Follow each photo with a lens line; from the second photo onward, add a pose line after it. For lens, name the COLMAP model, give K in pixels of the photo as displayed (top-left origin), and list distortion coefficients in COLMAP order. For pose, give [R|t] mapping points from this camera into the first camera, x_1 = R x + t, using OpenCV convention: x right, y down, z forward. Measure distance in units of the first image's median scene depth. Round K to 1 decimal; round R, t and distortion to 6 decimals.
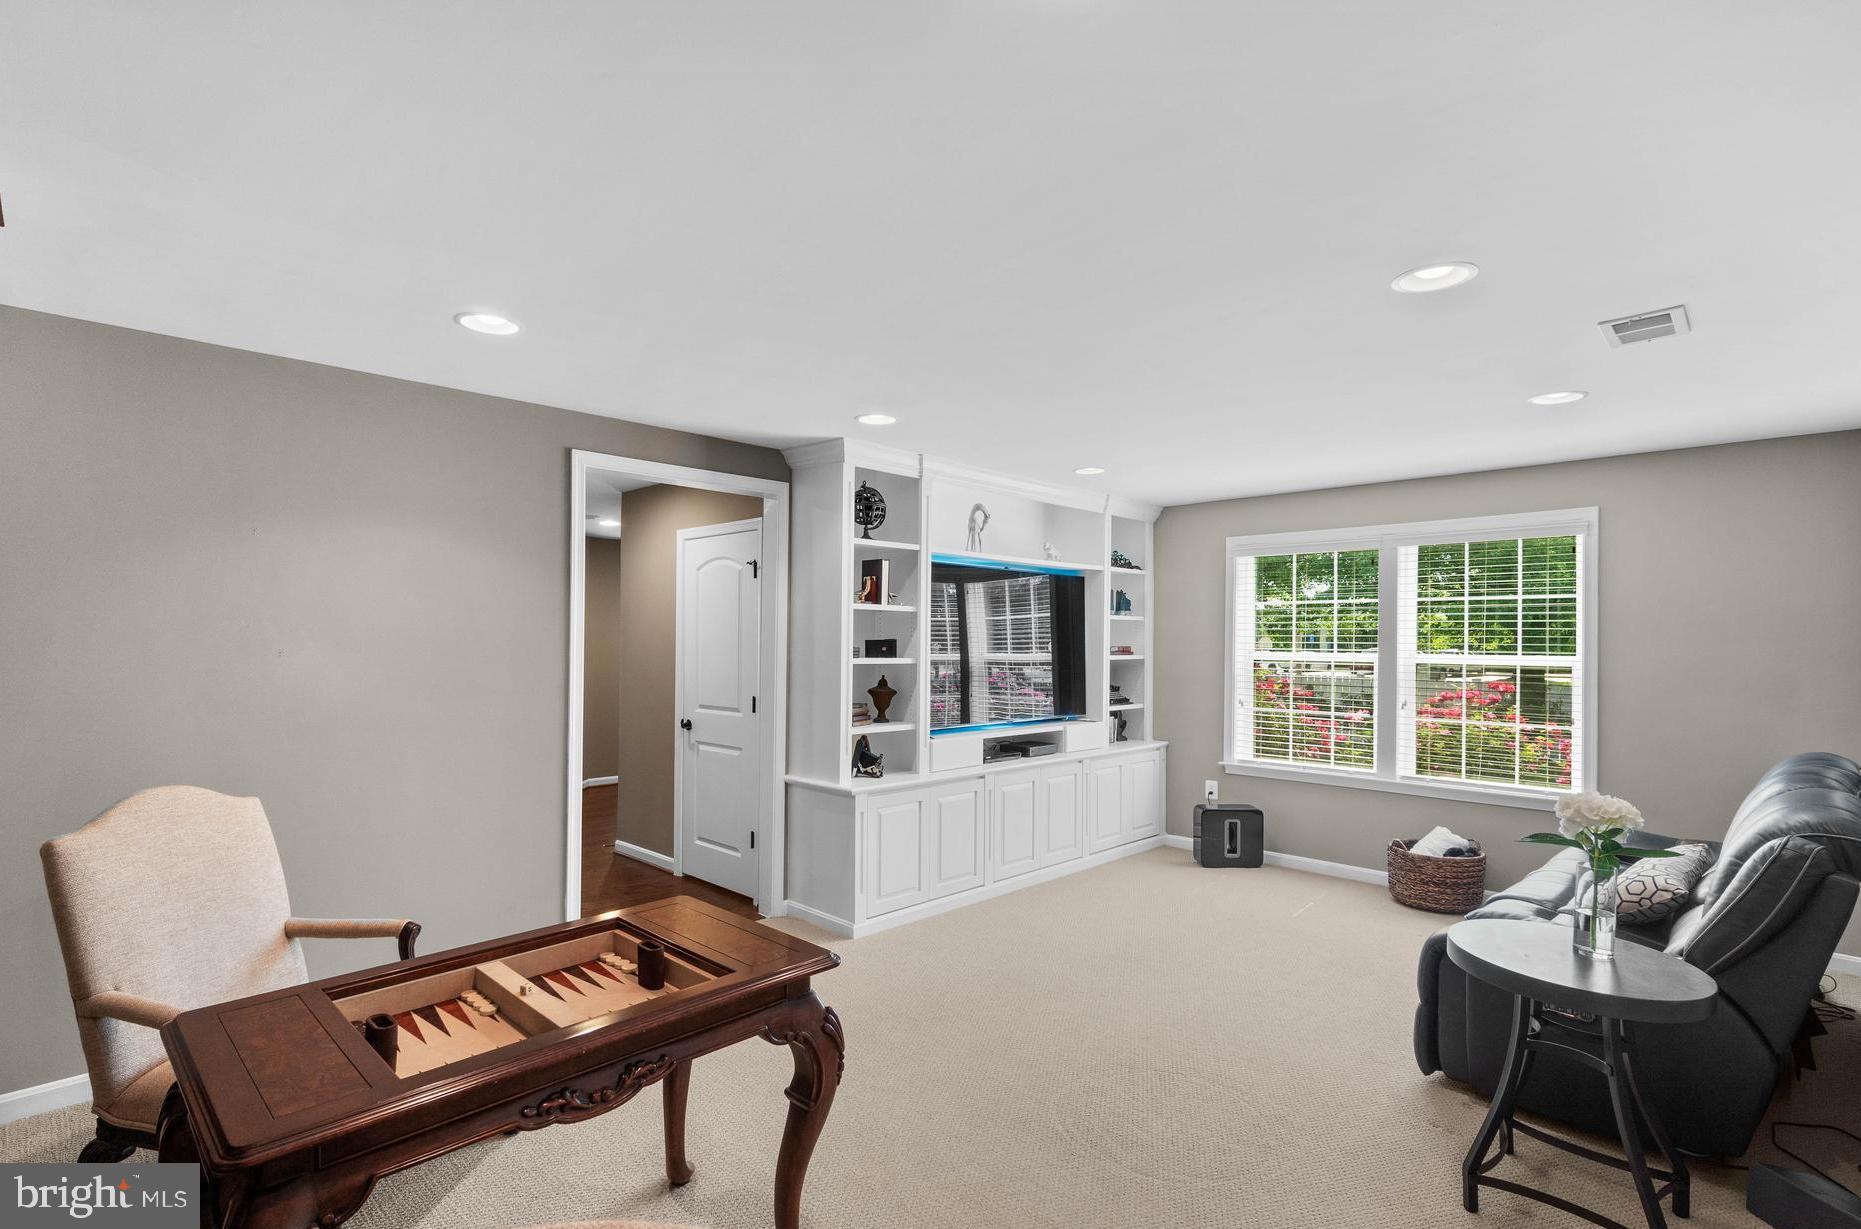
lens RADIAL K [[890.5, 0, 931.2], [0, 890.5, 632.5], [0, 0, 1]] dist [0.001246, 0.000105]
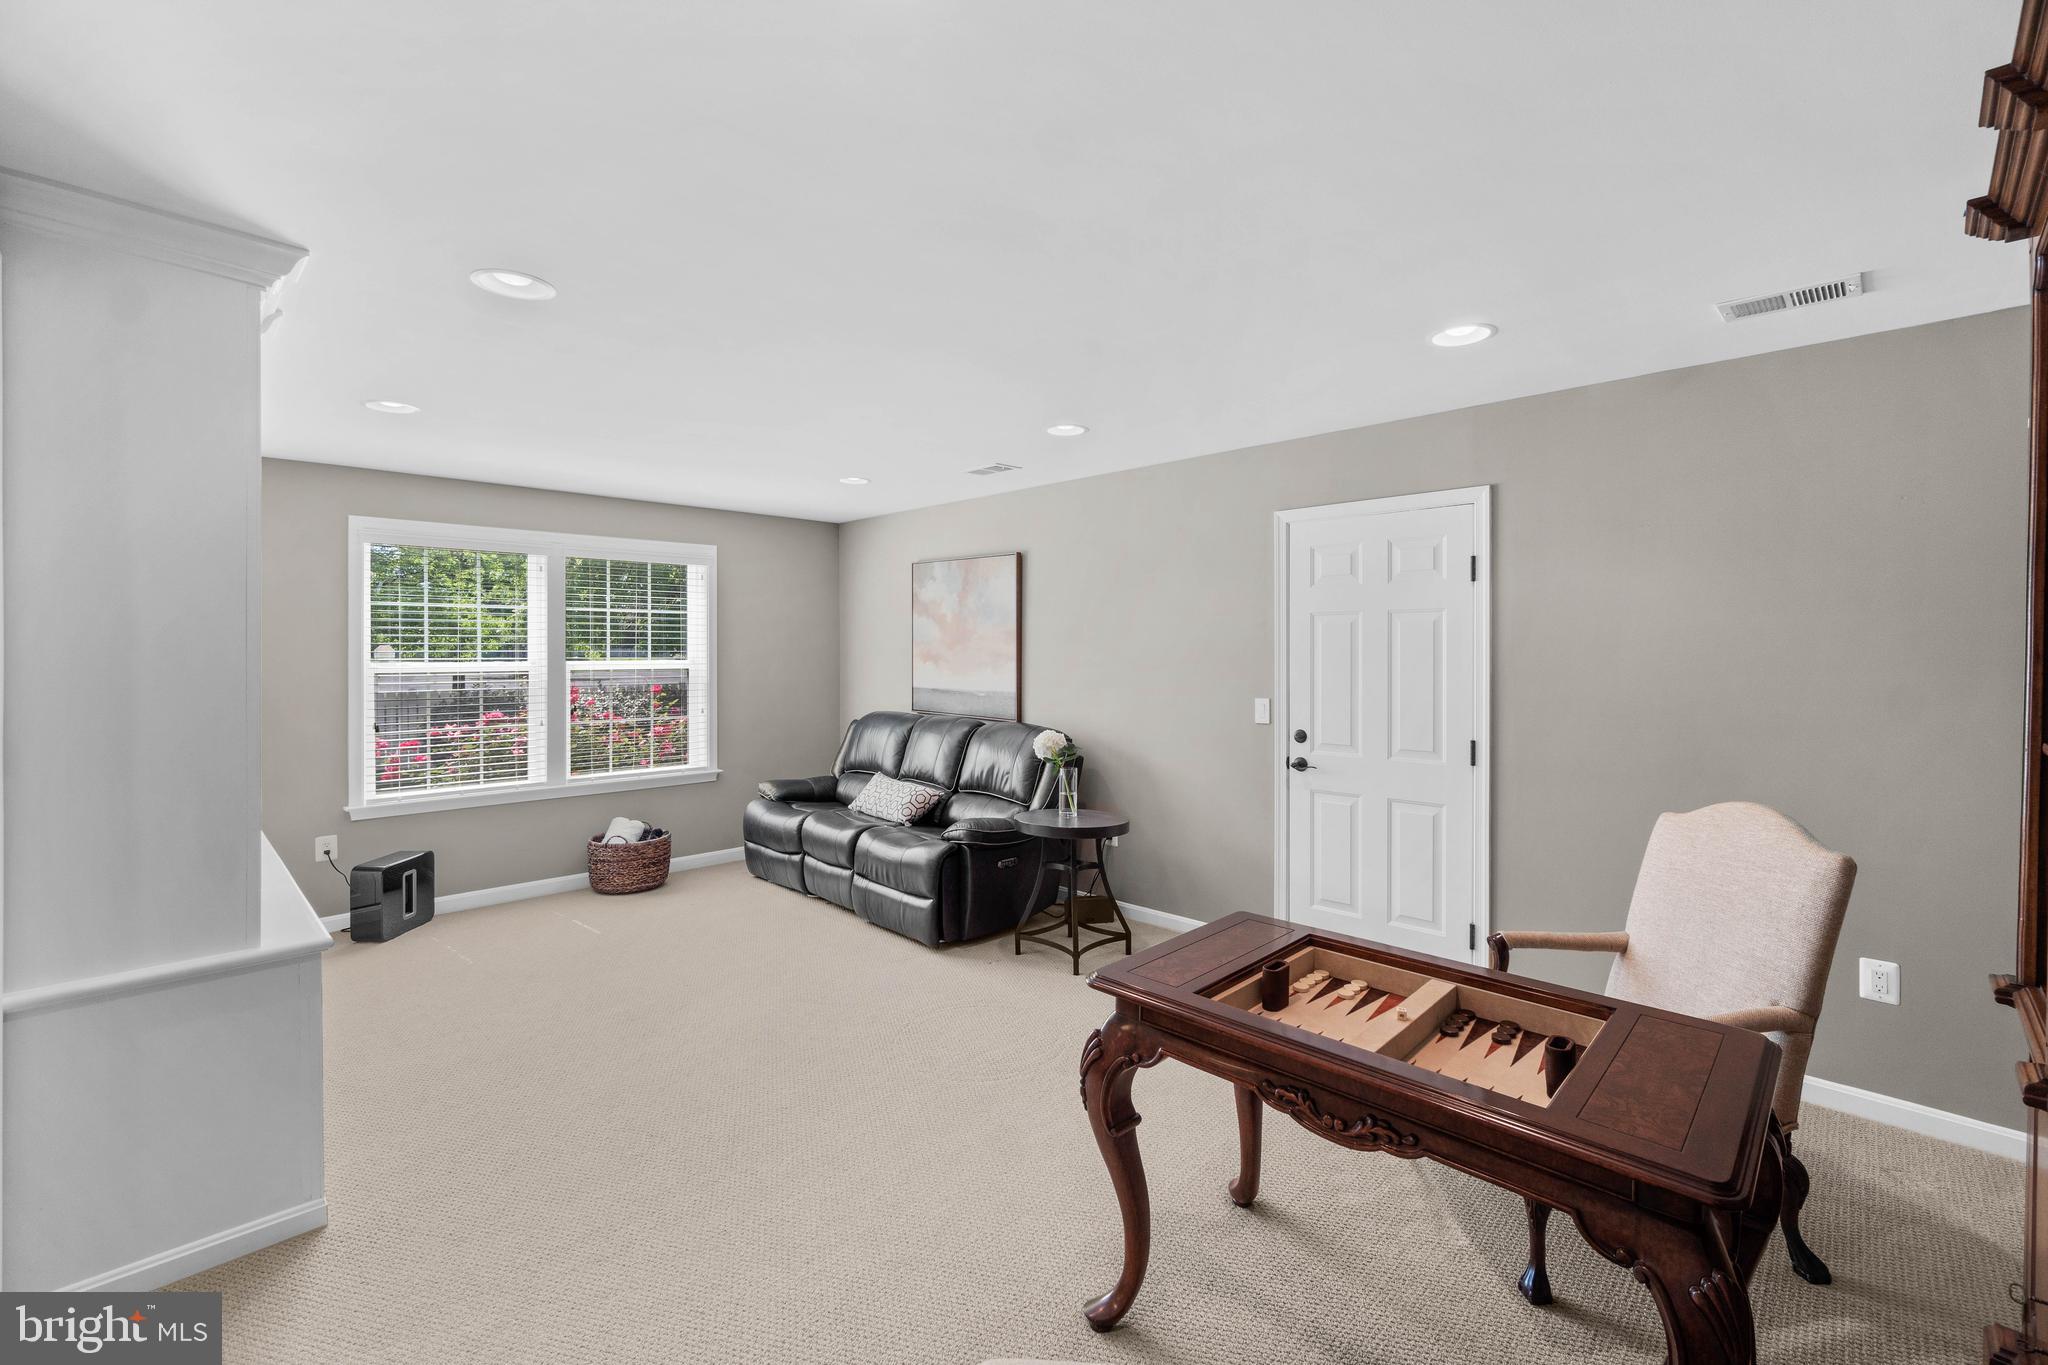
lens RADIAL K [[878.5, 0, 1007.7], [0, 878.5, 648.2], [0, 0, 1]] dist [-0.000354, 0.000224]
pose [[0.012002, -0.004716, 0.999917, -0.465175], [-0.006302, 0.999969, 0.004791, 0.000973], [-0.999908, -0.006359, 0.011972, 0.467235]]
